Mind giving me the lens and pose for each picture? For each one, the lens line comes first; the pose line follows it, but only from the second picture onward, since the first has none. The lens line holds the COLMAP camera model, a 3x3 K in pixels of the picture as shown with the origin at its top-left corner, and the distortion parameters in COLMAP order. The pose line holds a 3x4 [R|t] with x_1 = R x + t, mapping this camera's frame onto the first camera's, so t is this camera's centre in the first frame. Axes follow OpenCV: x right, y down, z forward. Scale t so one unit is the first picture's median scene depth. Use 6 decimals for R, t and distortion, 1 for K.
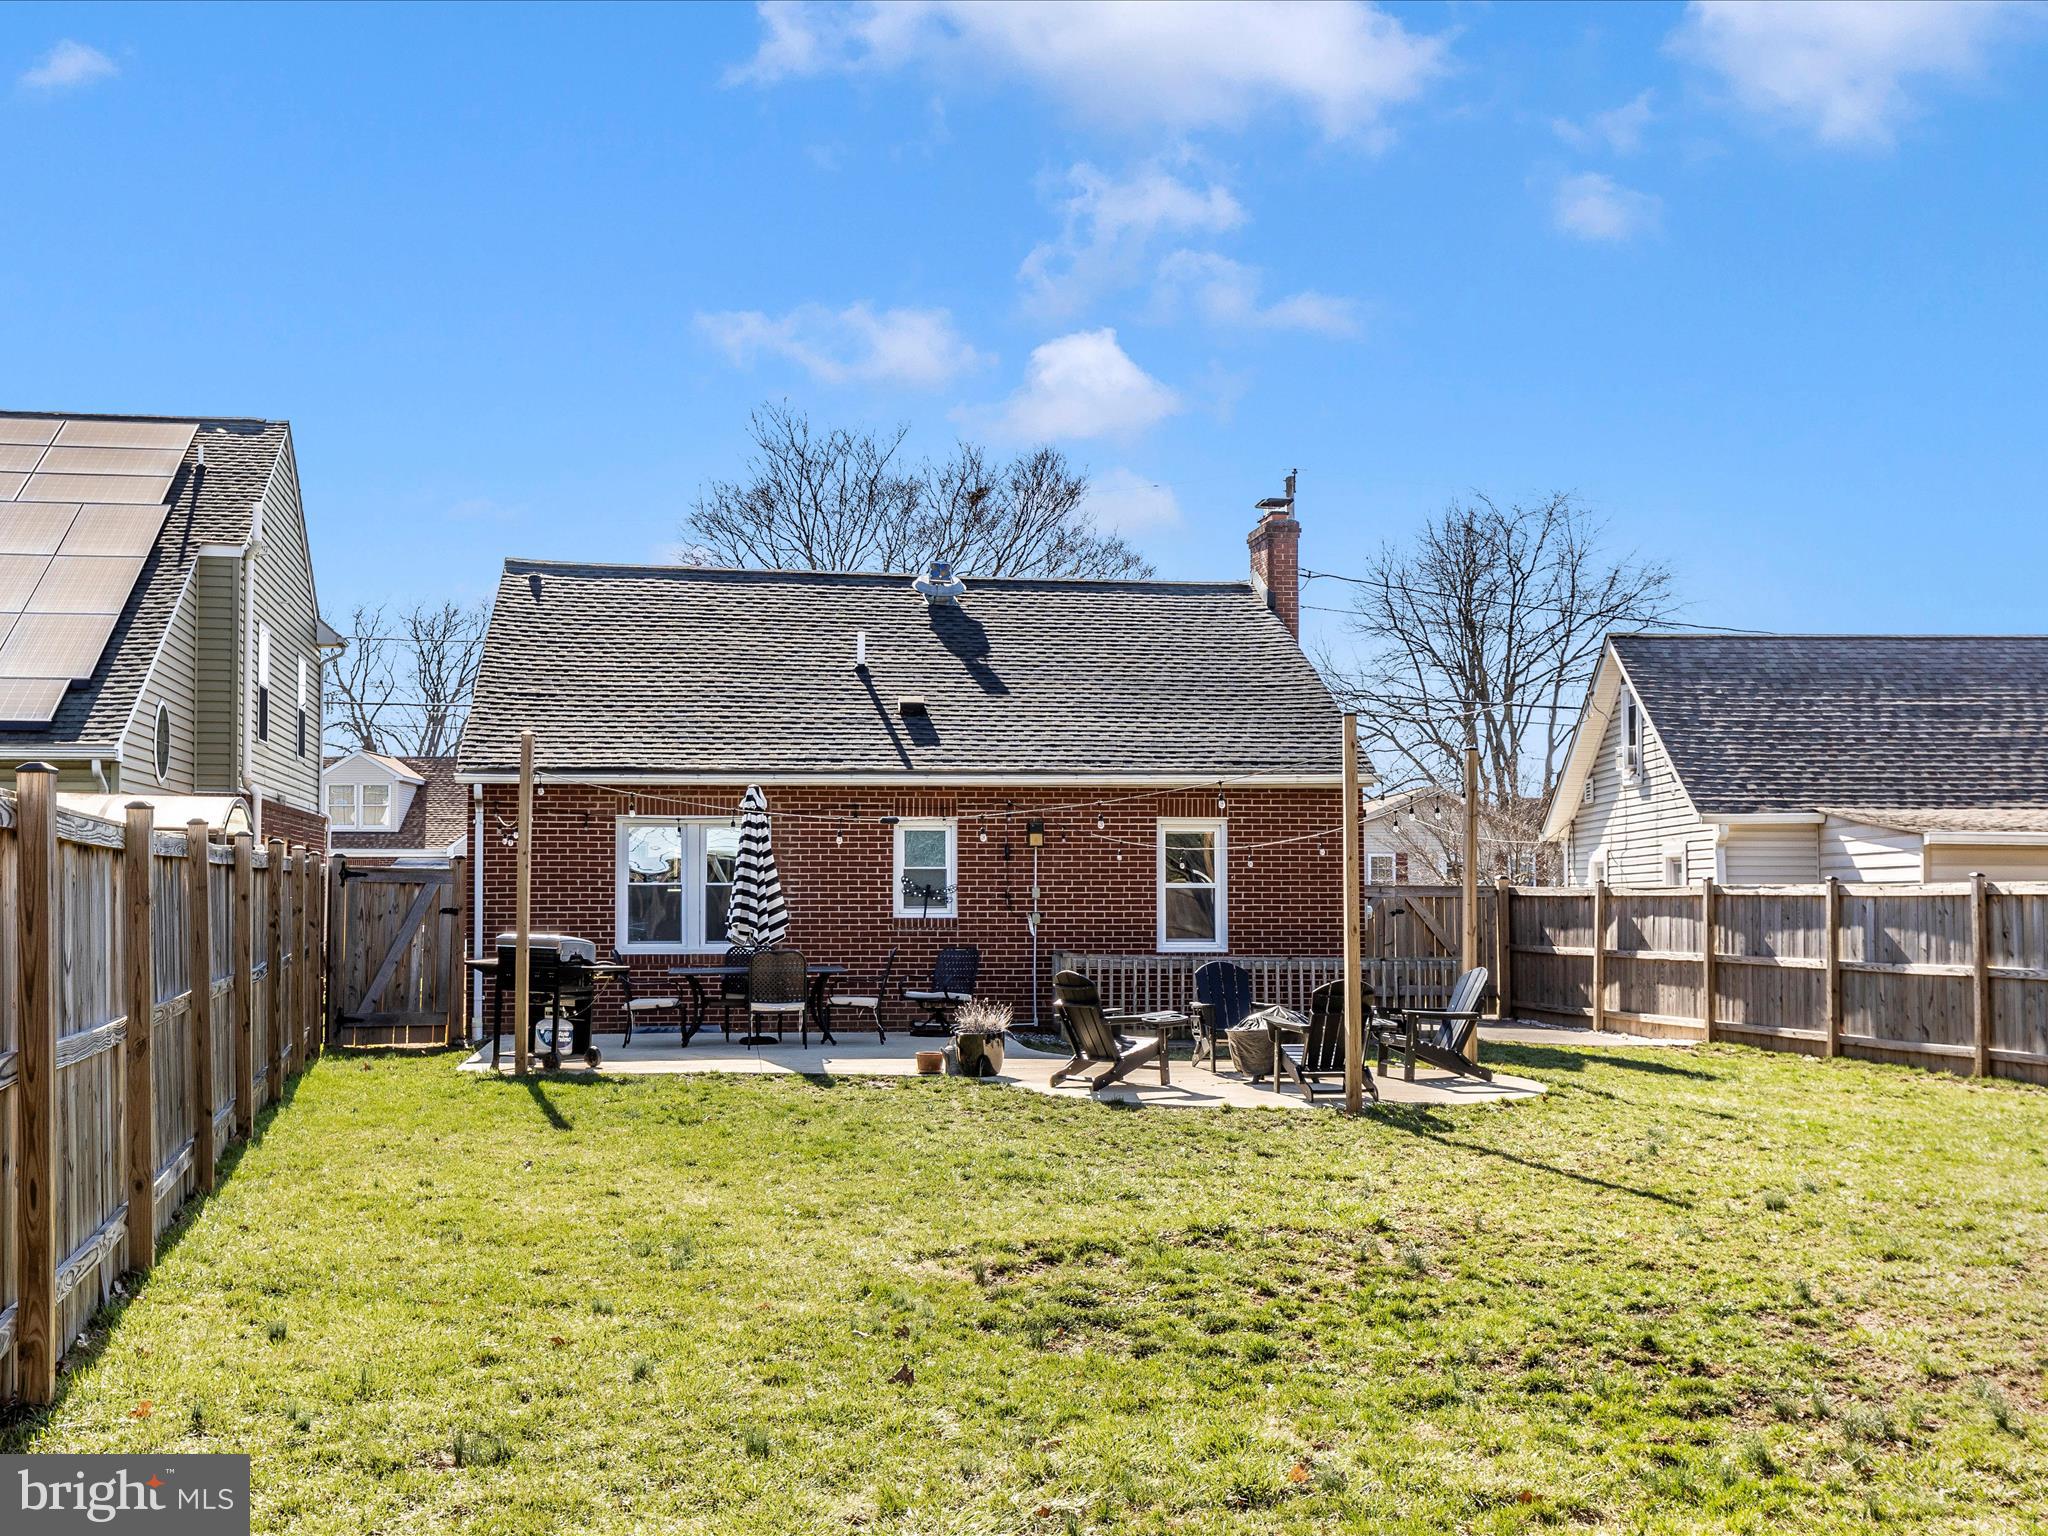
lens RADIAL K [[2059.4, 0, 1025.9], [0, 2059.4, 914.0], [0, 0, 1]] dist [0.010607, 0.007729]
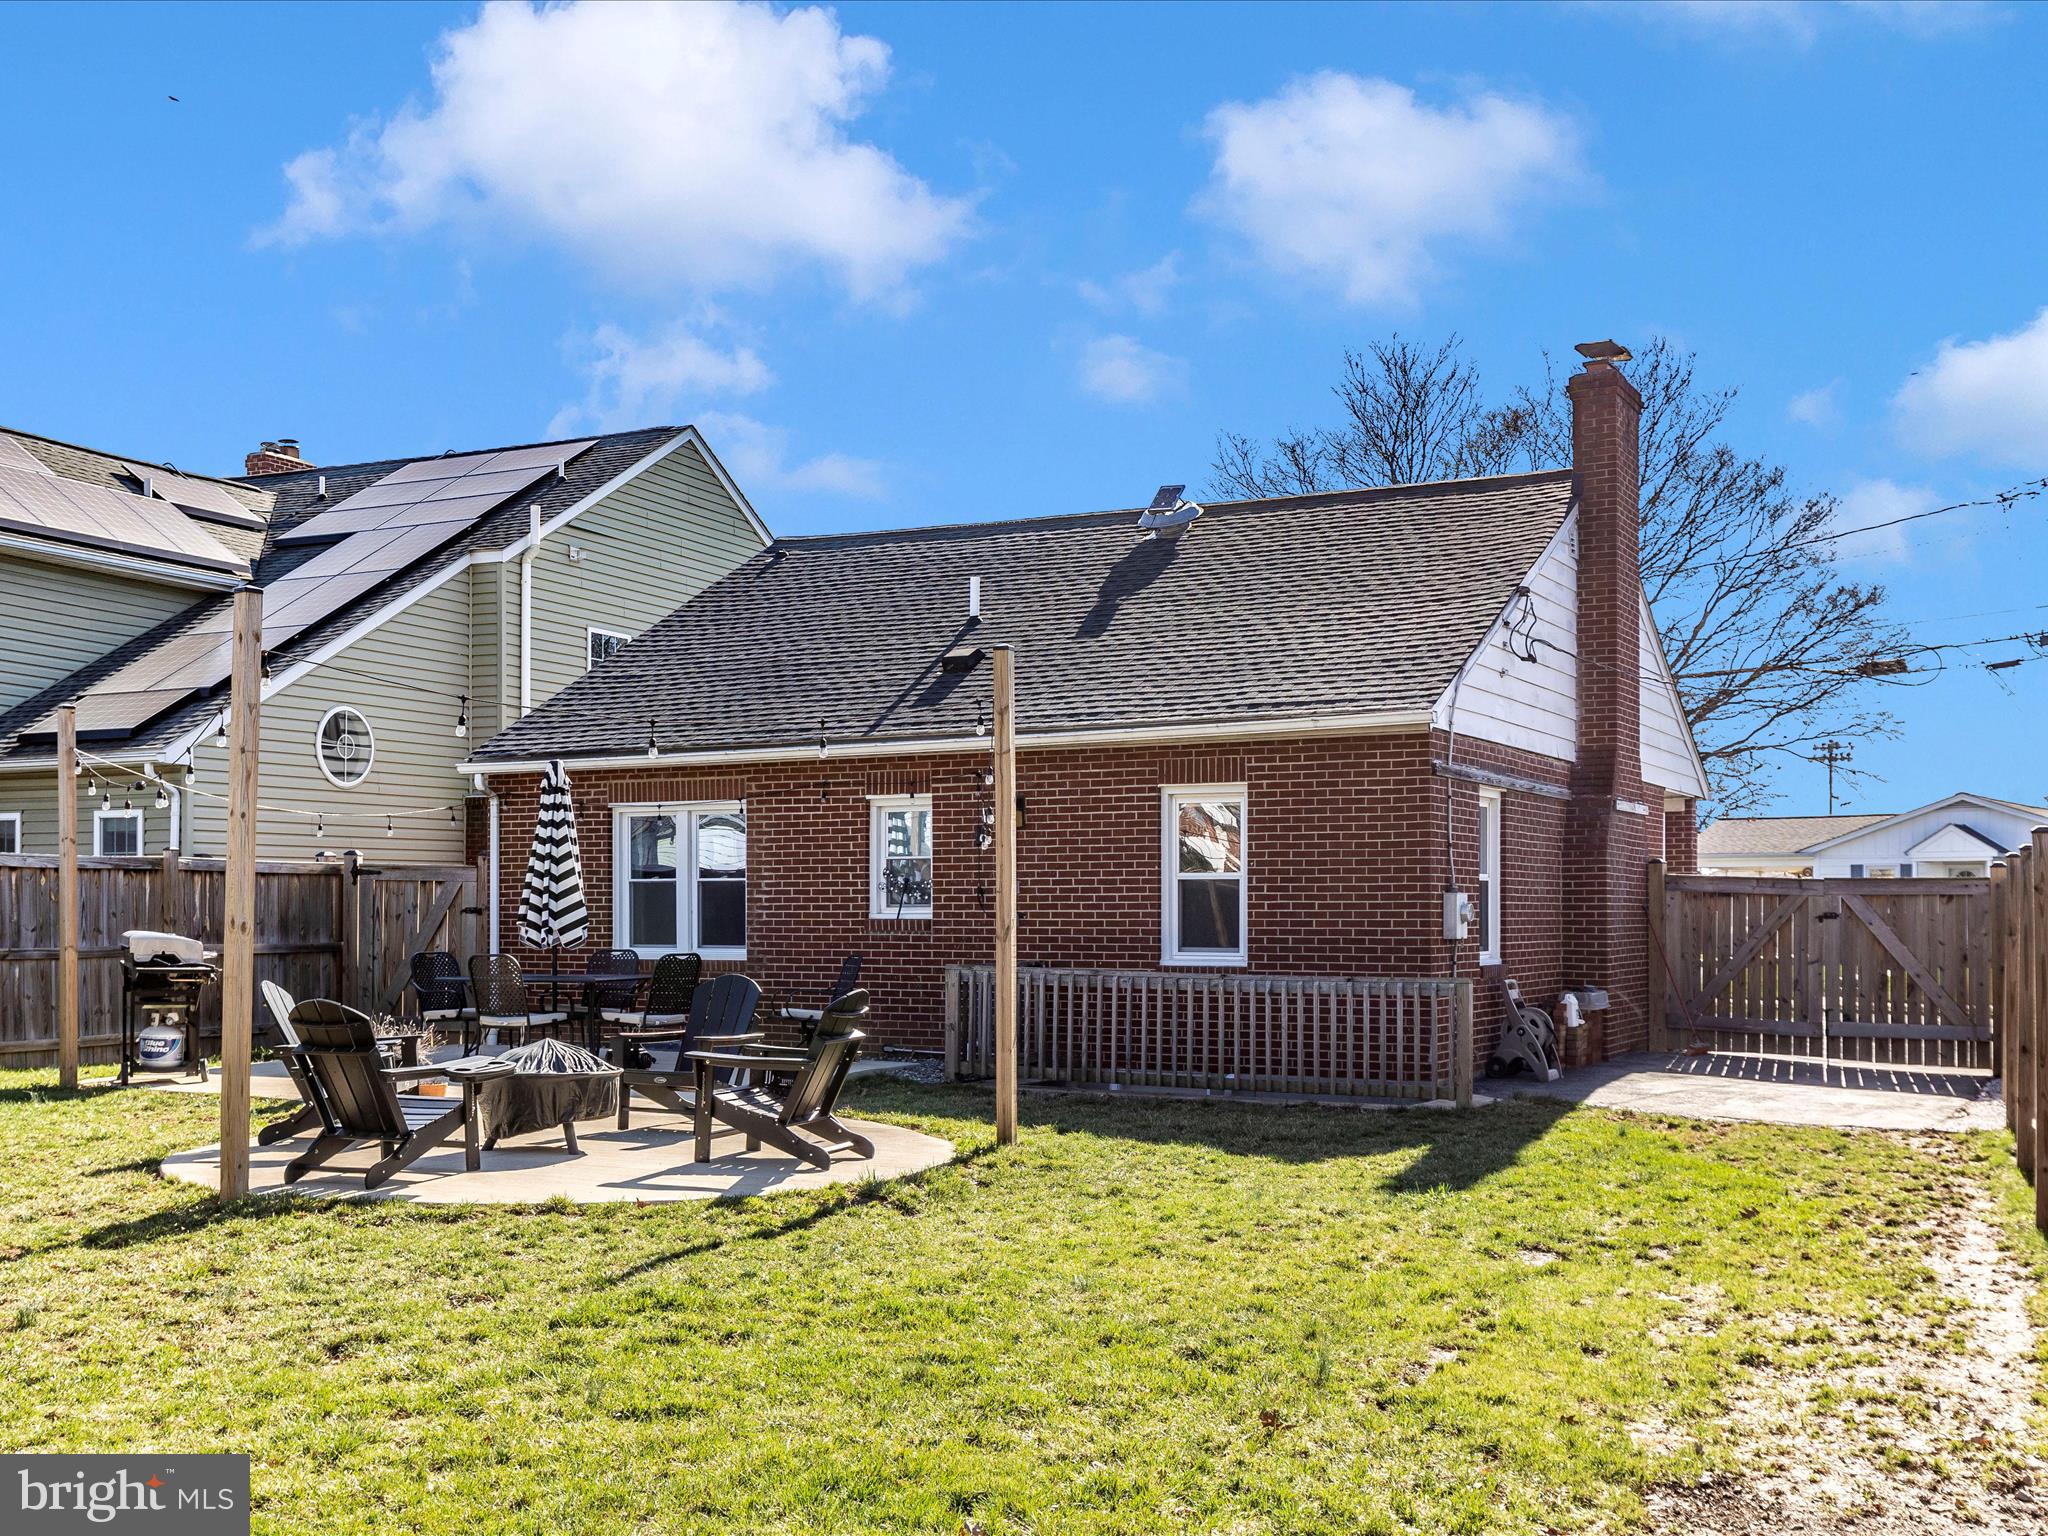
lens RADIAL K [[2059.4, 0, 1025.9], [0, 2059.4, 914.0], [0, 0, 1]] dist [0.010607, 0.007729]
pose [[0.816893, 0.000681, -0.576789, 0.459189], [-0.004137, 0.999981, -0.004678, 0.003538], [0.576775, 0.006207, 0.816880, 0.366310]]
